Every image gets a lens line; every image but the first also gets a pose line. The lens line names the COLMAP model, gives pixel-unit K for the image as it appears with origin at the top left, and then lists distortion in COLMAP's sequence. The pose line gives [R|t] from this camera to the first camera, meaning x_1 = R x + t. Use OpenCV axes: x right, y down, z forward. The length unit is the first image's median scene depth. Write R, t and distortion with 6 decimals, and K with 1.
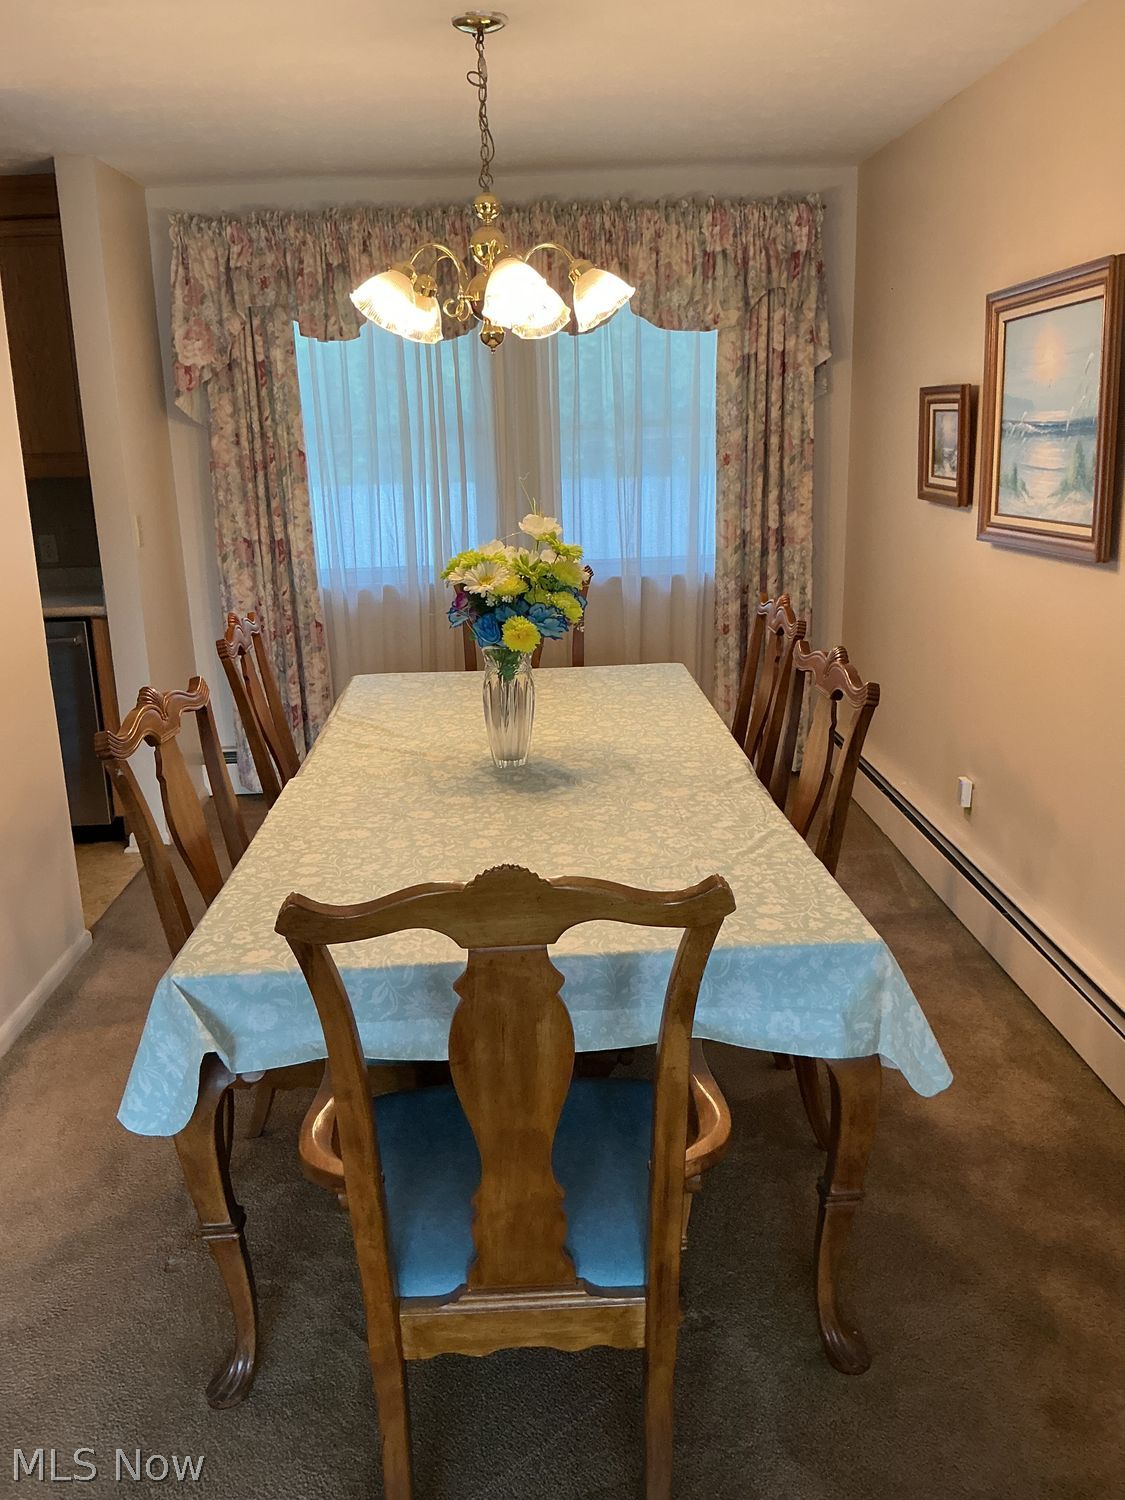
lens RADIAL K [[1253.4, 0, 564.2], [0, 1253.4, 744.7], [0, 0, 1]] dist [0.114132, -0.229519]
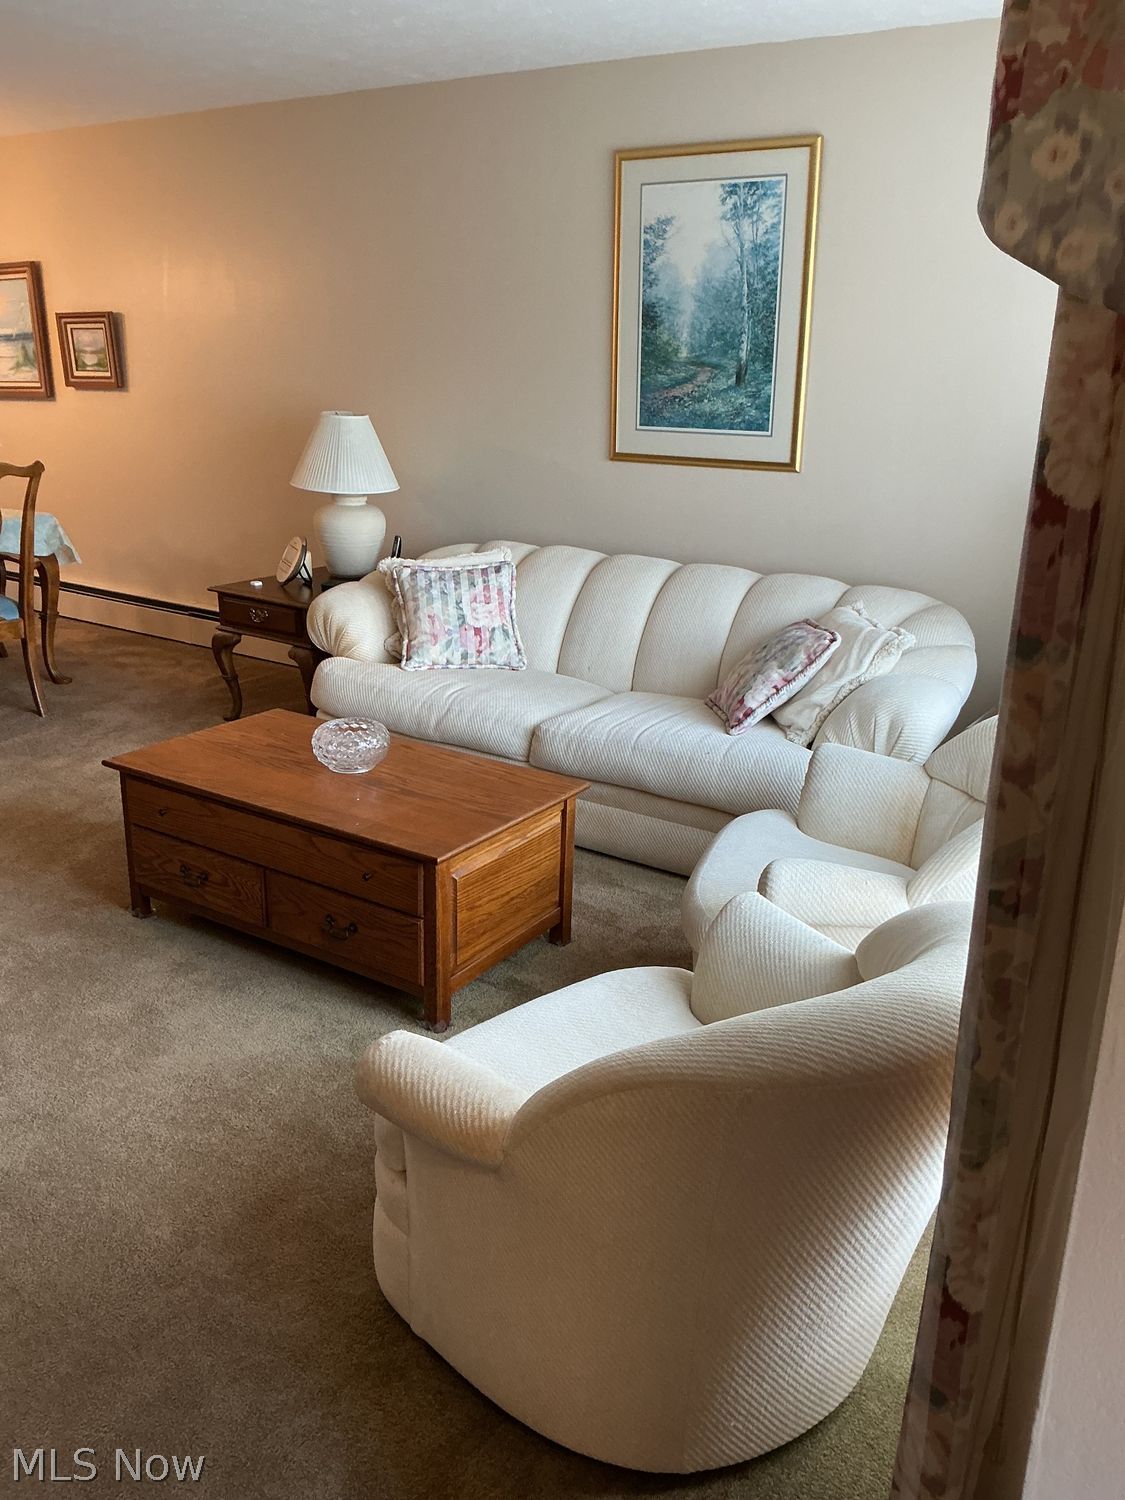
lens RADIAL K [[1253.4, 0, 586.9], [0, 1253.4, 752.8], [0, 0, 1]] dist [0.114132, -0.229519]
pose [[0.585776, -0.216537, 0.781011, -0.685474], [0.172713, 0.974865, 0.140744, 0.238186], [-0.791857, 0.052446, 0.608451, -0.819414]]
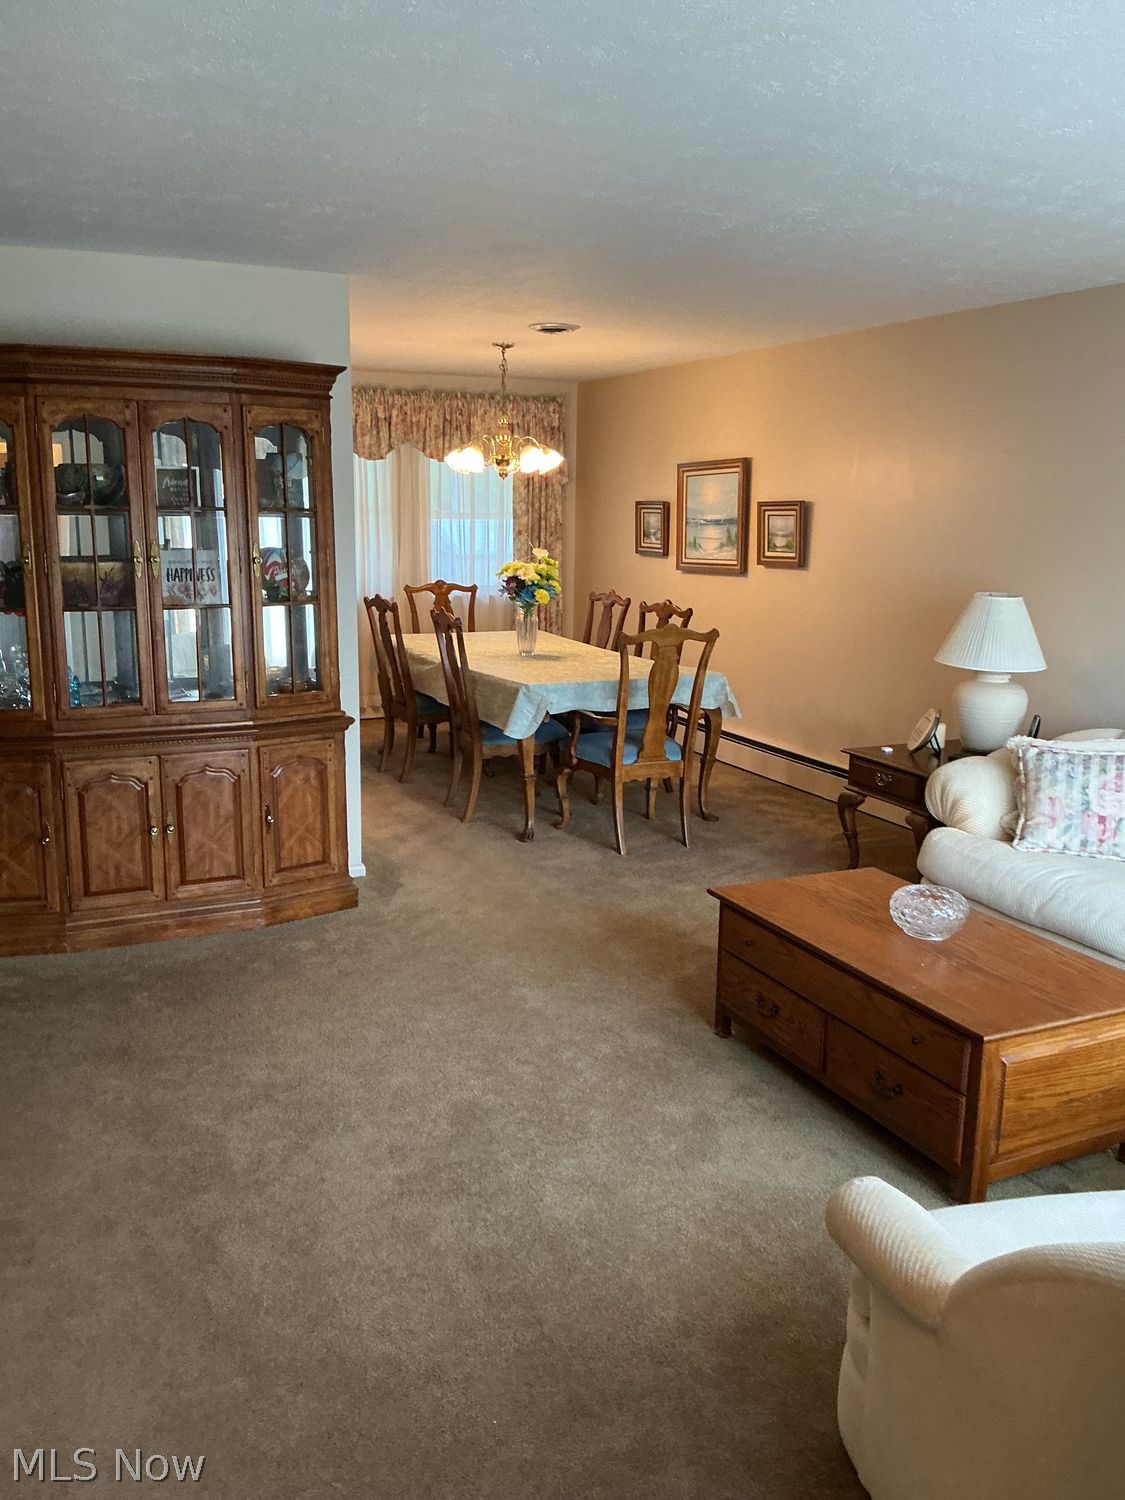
lens RADIAL K [[1253.4, 0, 564.0], [0, 1253.4, 750.9], [0, 0, 1]] dist [0.114132, -0.229519]
pose [[0.922034, -0.032491, 0.385744, -0.680073], [0.056832, 0.997036, -0.051865, 0.245339], [-0.382915, 0.069744, 0.921147, -0.892679]]
